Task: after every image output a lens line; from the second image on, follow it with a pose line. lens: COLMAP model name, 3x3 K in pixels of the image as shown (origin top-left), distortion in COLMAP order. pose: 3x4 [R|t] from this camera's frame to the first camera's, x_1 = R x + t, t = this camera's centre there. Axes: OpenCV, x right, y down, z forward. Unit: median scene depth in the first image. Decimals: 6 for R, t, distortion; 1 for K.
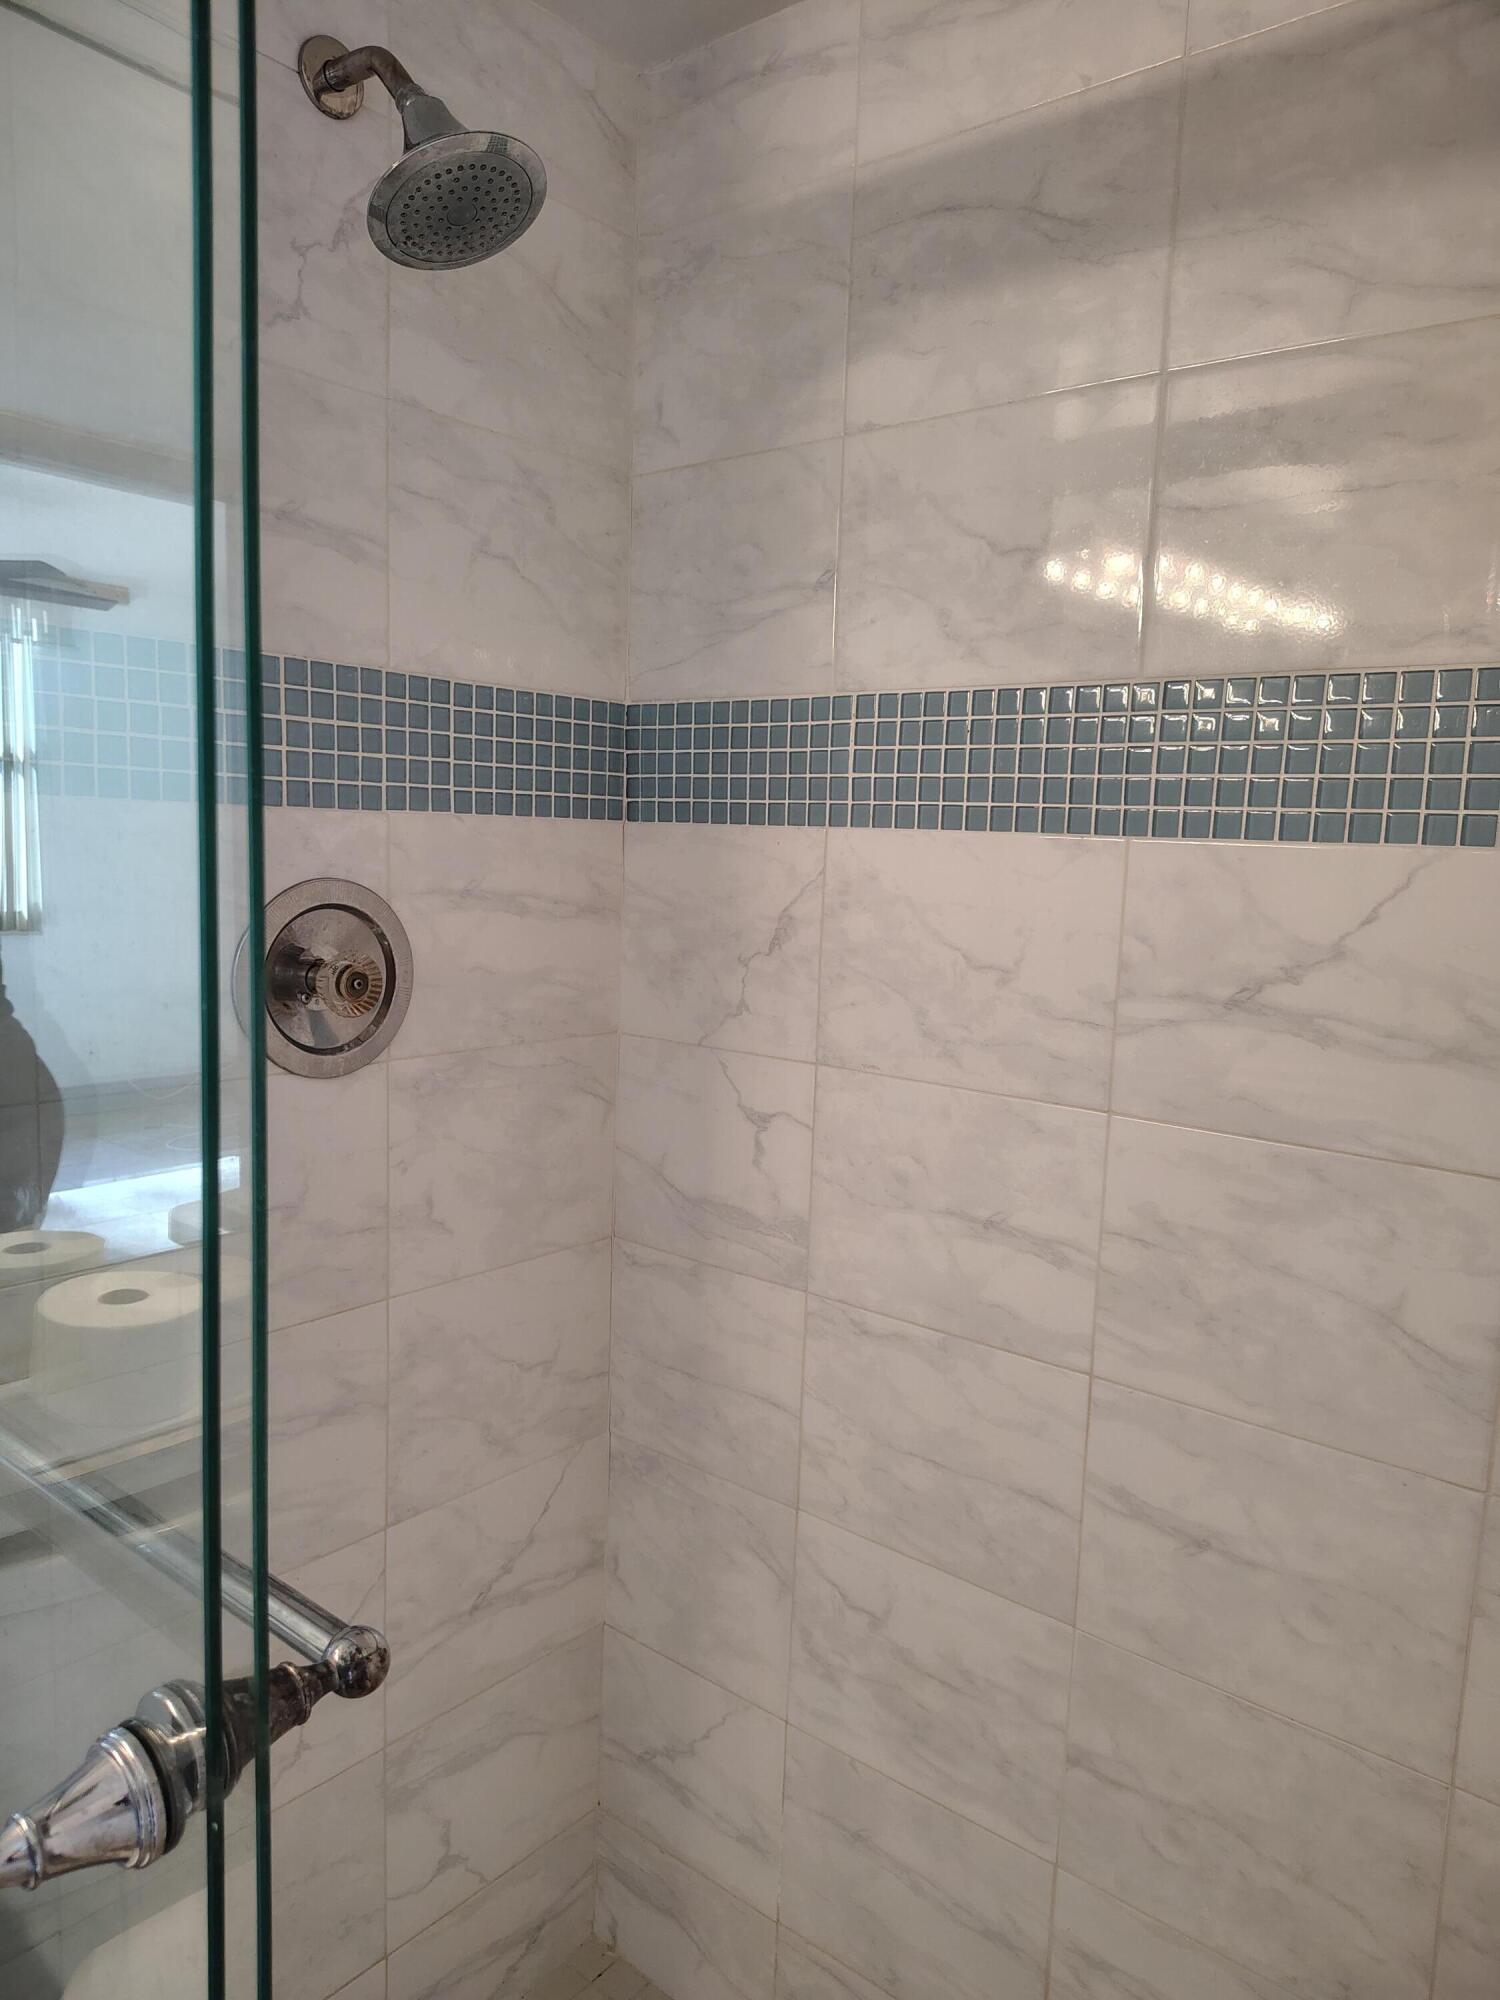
lens RADIAL K [[1377.8, 0, 748.3], [0, 1377.8, 1007.0], [0, 0, 1]] dist [0.030539, -0.039114]
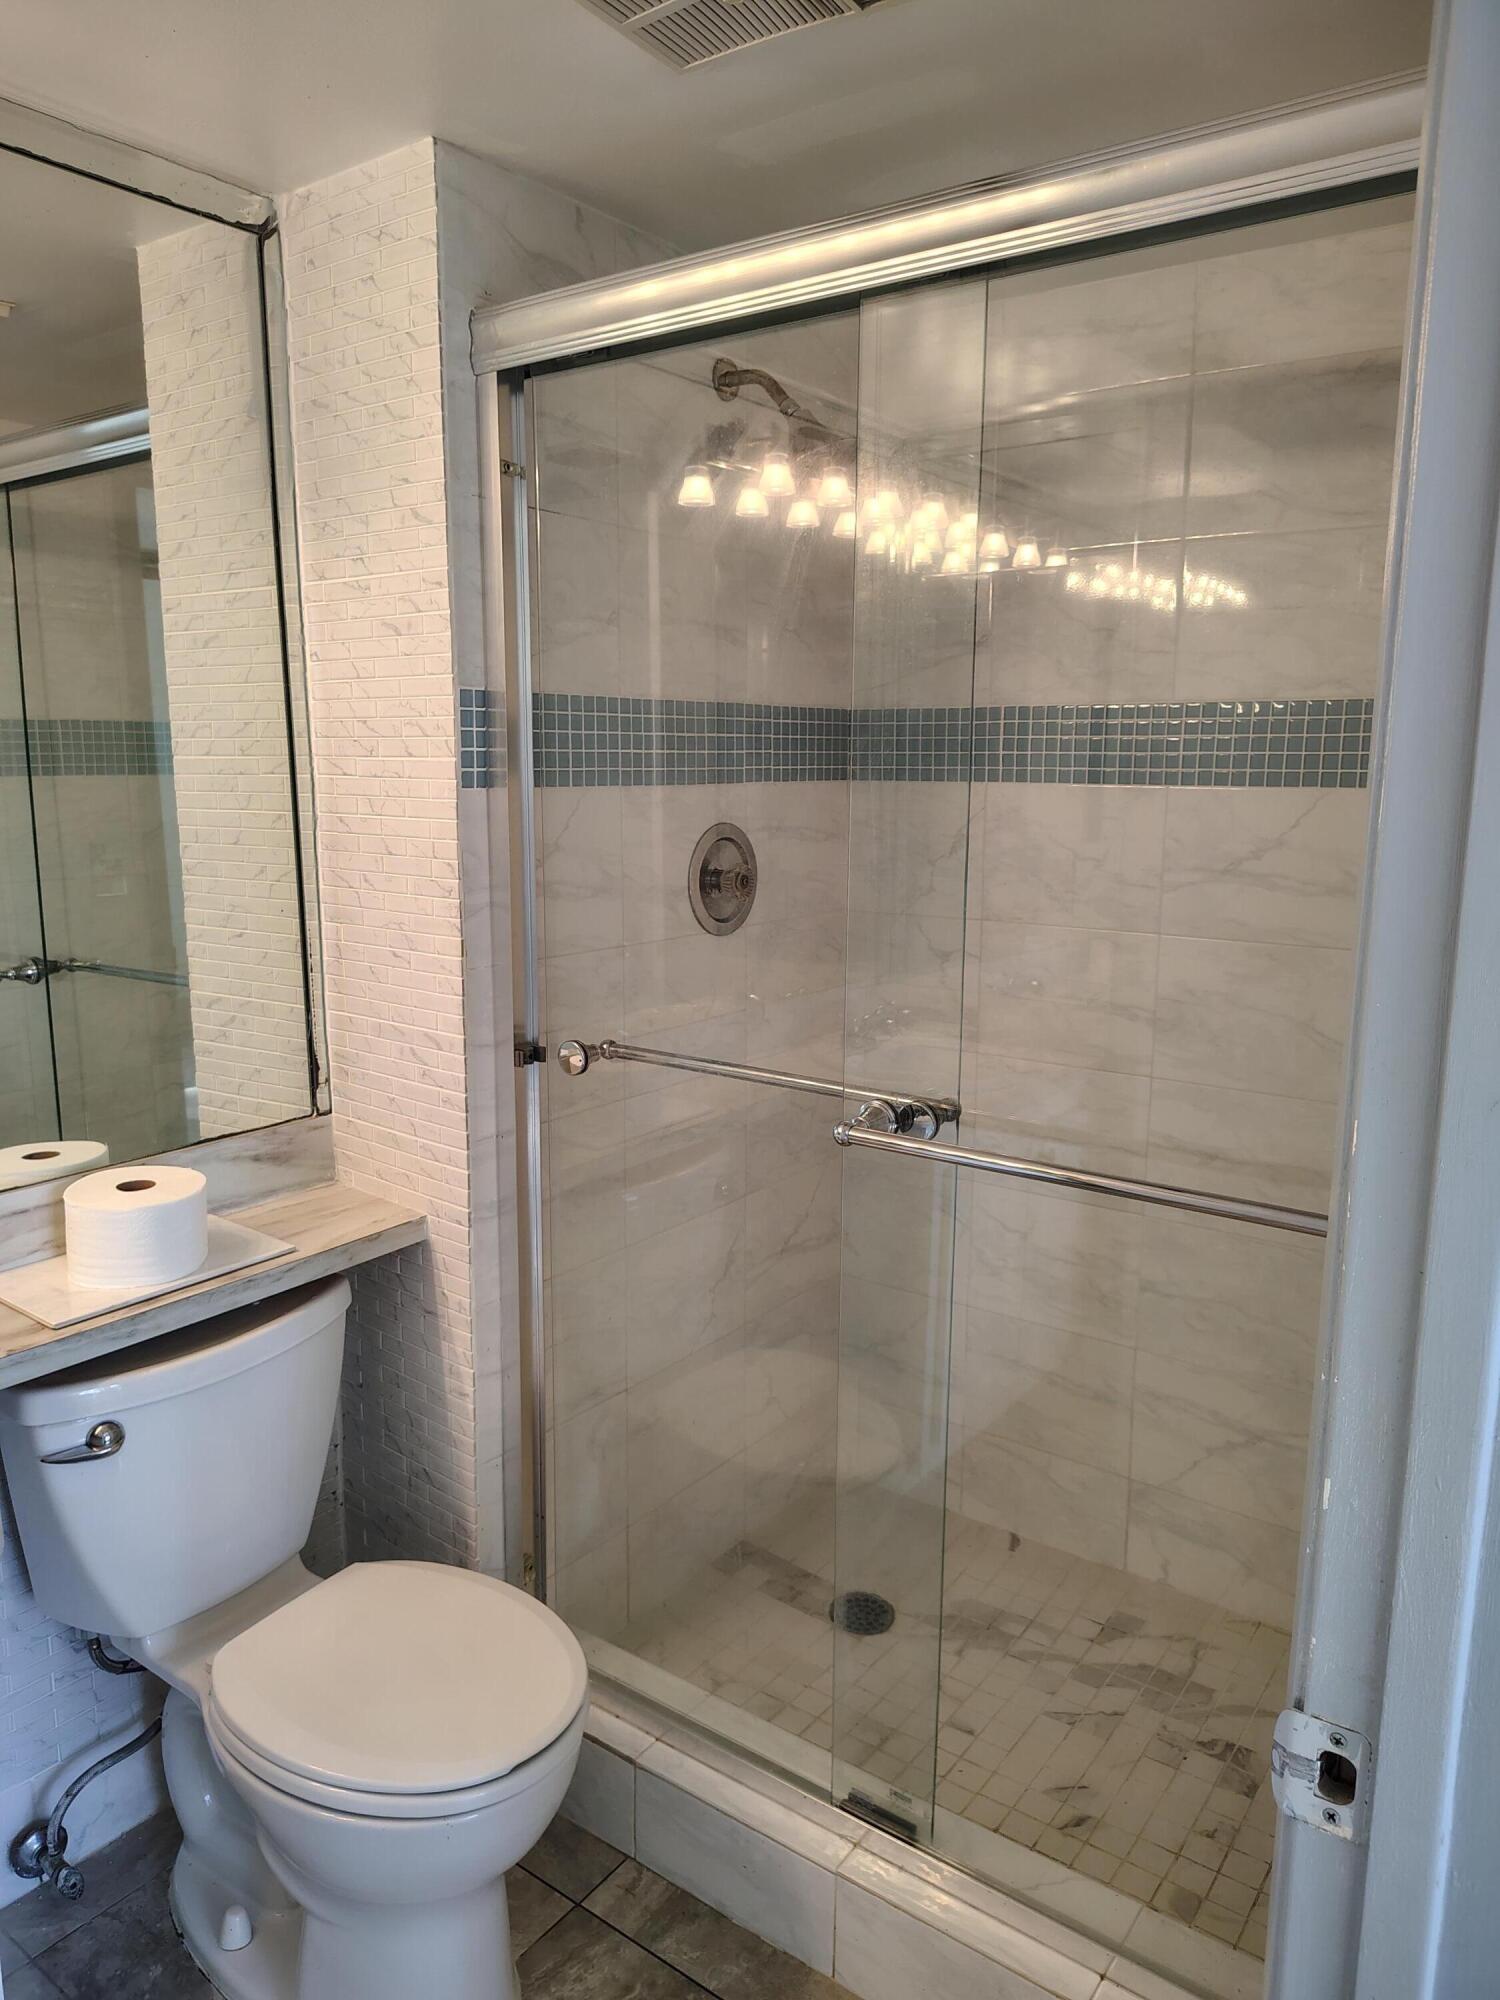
lens RADIAL K [[1377.8, 0, 748.4], [0, 1377.8, 993.7], [0, 0, 1]] dist [0.030539, -0.039114]
pose [[0.996519, -0.044232, 0.070658, -0.390550], [0.040760, 0.997925, 0.049844, 0.037894], [-0.072716, -0.046790, 0.996254, -0.752368]]
